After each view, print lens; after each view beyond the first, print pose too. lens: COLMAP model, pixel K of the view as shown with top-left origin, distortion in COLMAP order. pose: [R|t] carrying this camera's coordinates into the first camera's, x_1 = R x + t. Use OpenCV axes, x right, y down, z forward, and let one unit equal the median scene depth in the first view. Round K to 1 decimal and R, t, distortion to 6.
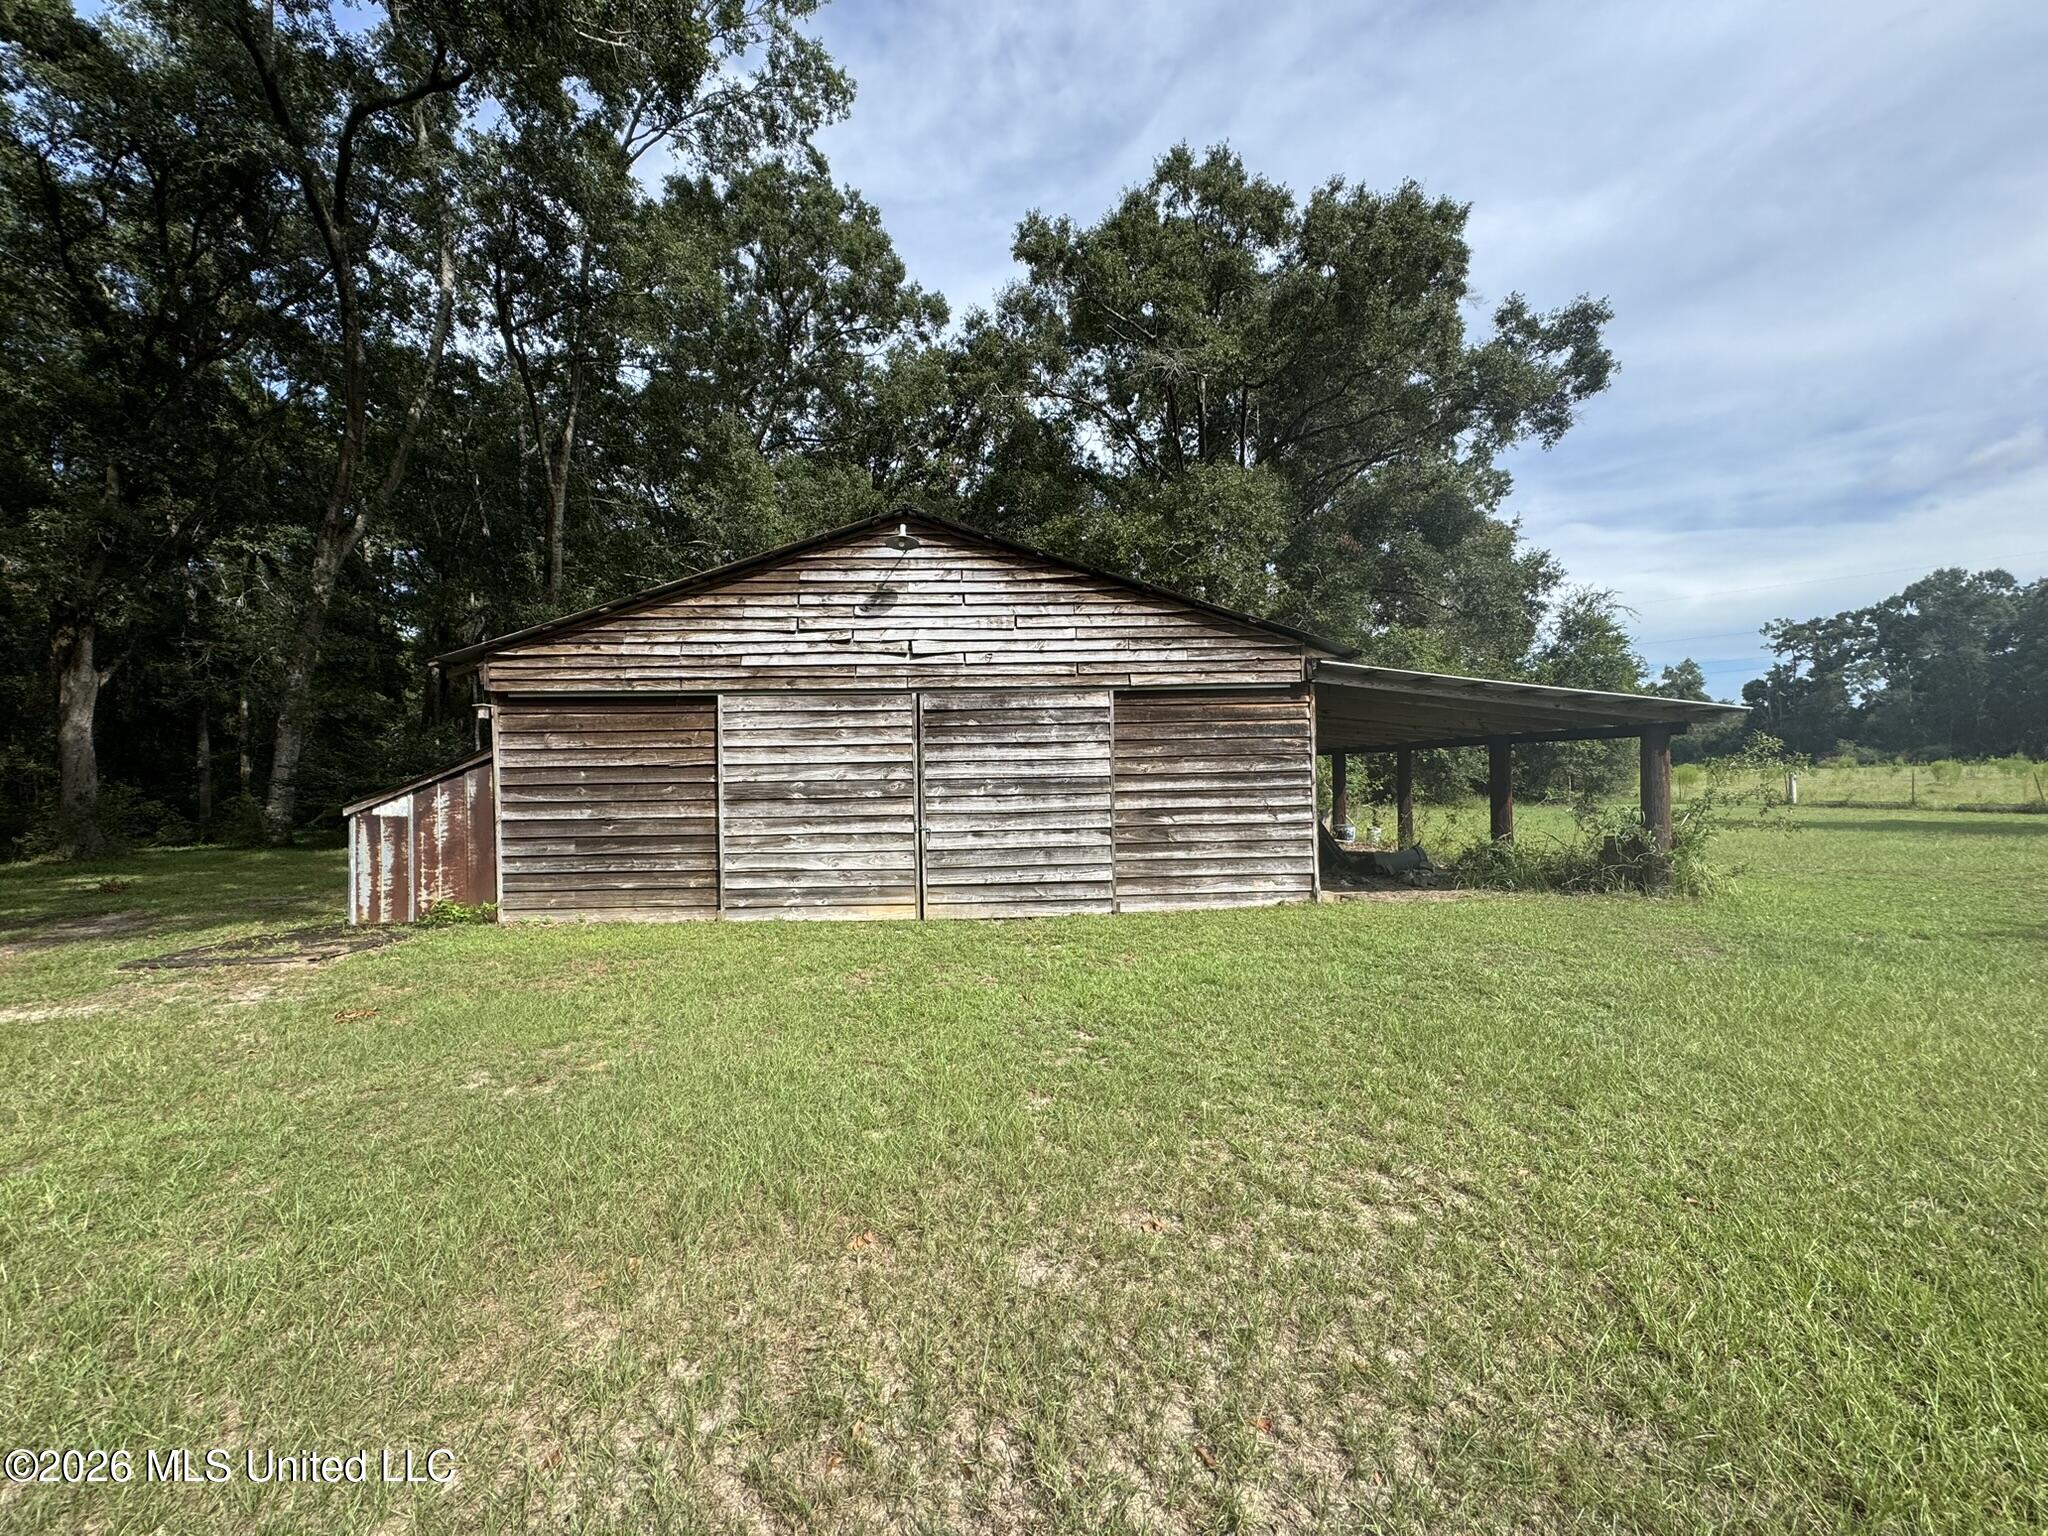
lens RADIAL K [[813.6, 0, 1023.5], [0, 813.6, 765.5], [0, 0, 1]] dist [0.001090, 0.000402]
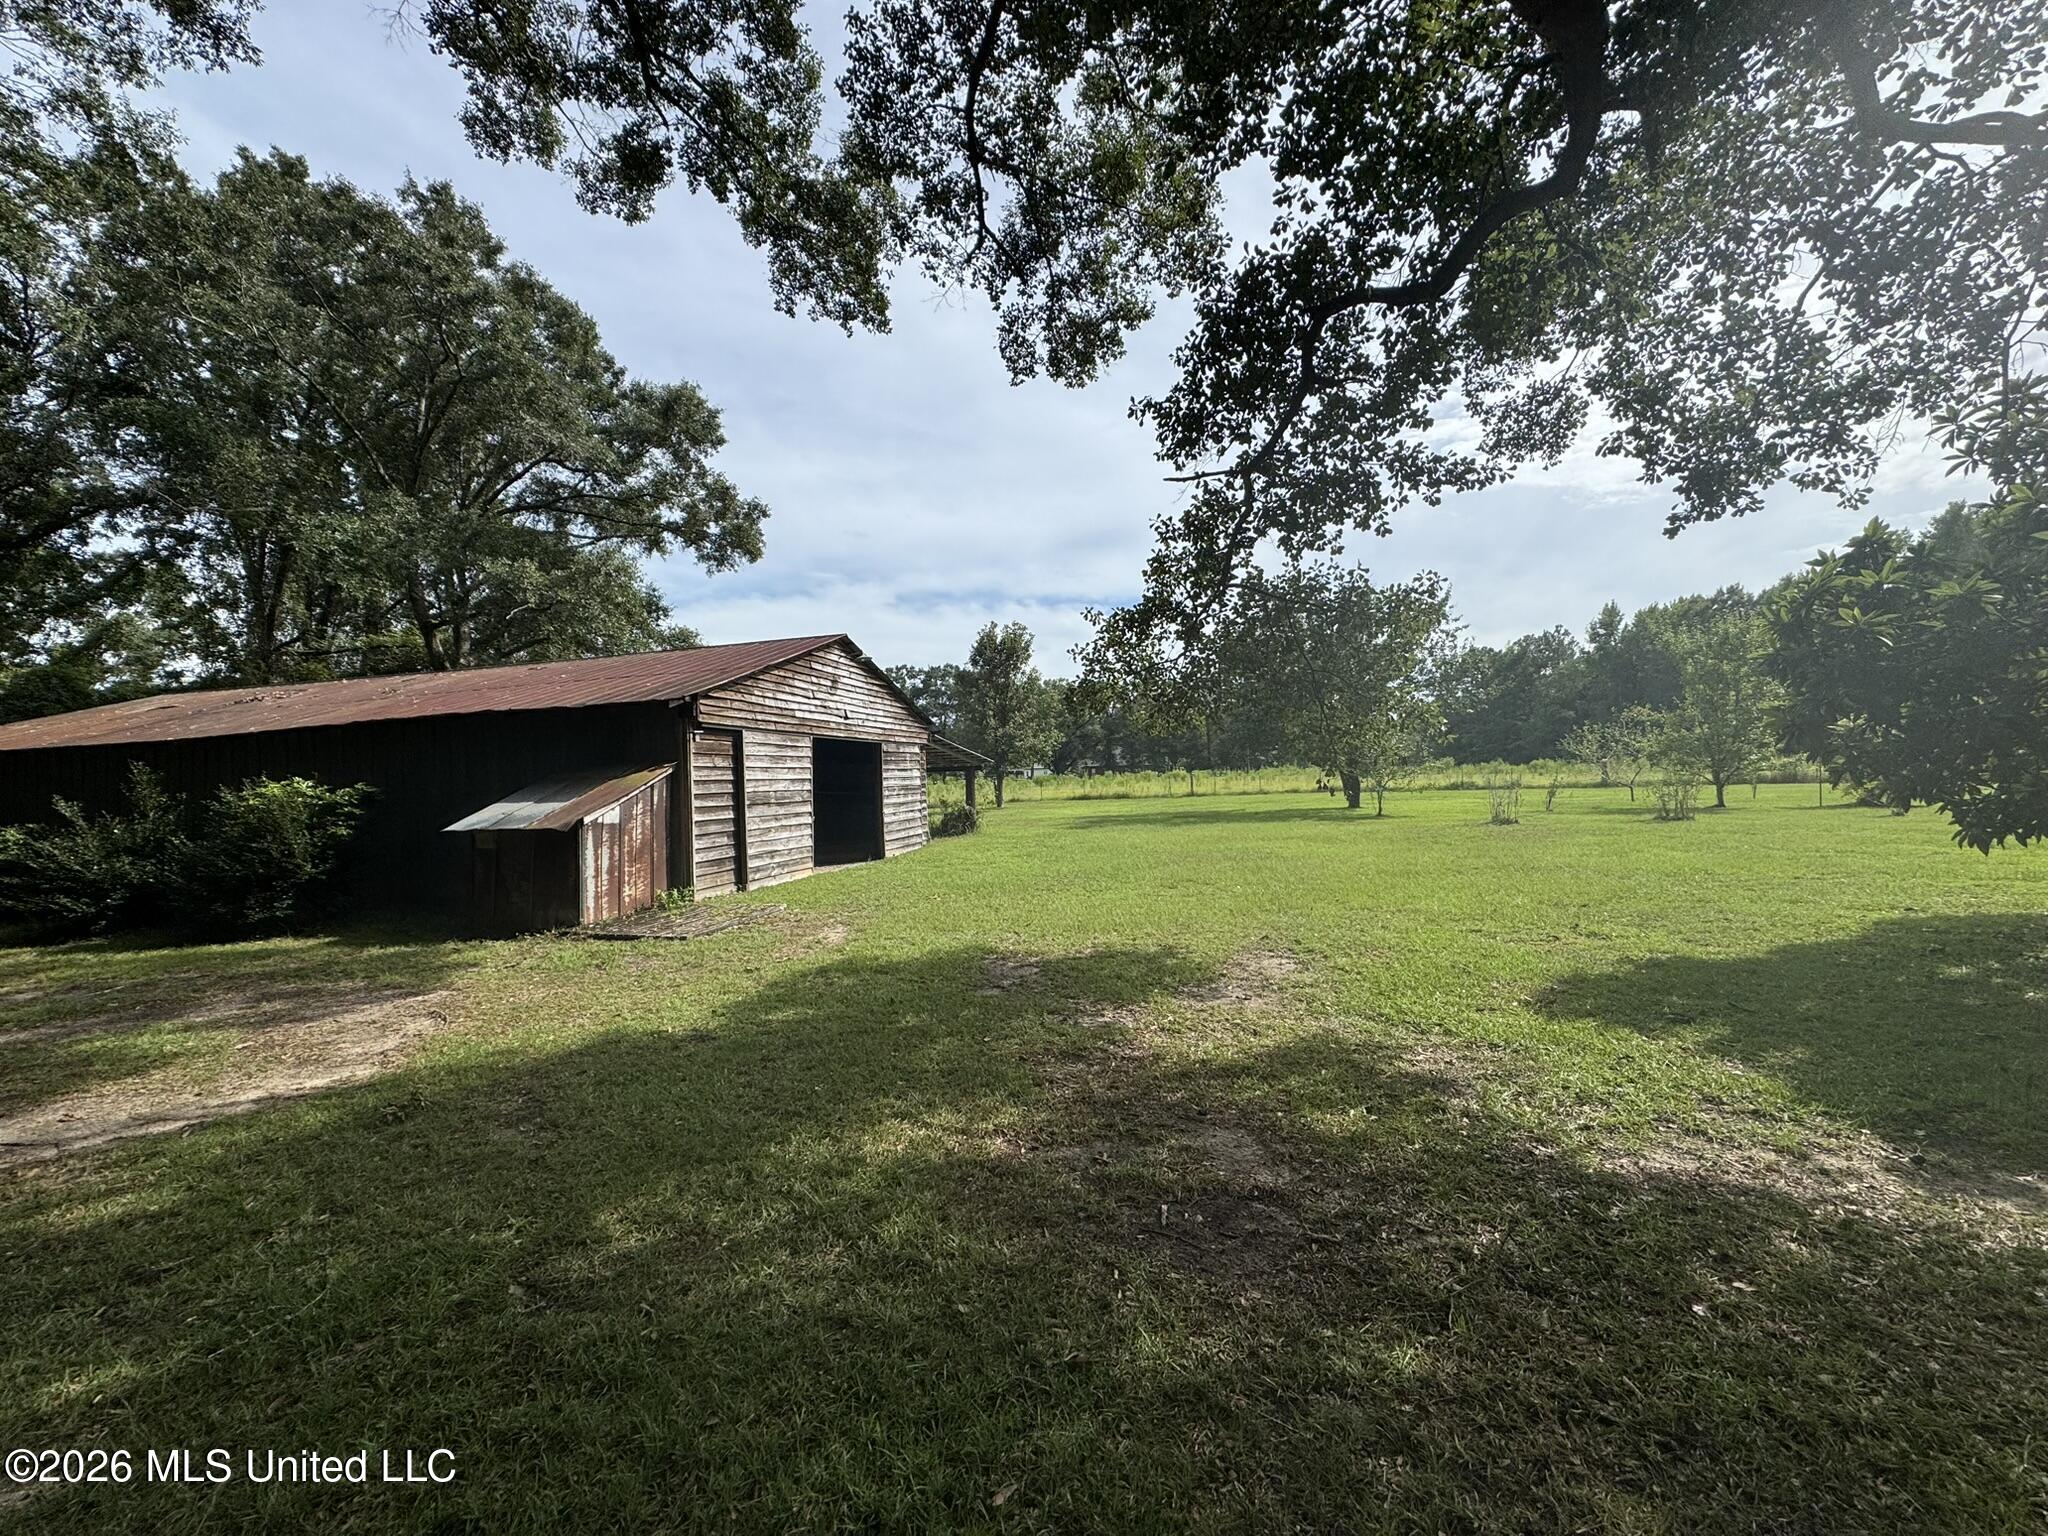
lens RADIAL K [[813.6, 0, 1023.5], [0, 813.6, 765.5], [0, 0, 1]] dist [0.001090, 0.000402]
pose [[0.270991, 0.026970, 0.962204, -1.691433], [0.009515, 0.999484, -0.030695, 0.023354], [-0.962535, 0.017473, 0.270594, 0.149341]]
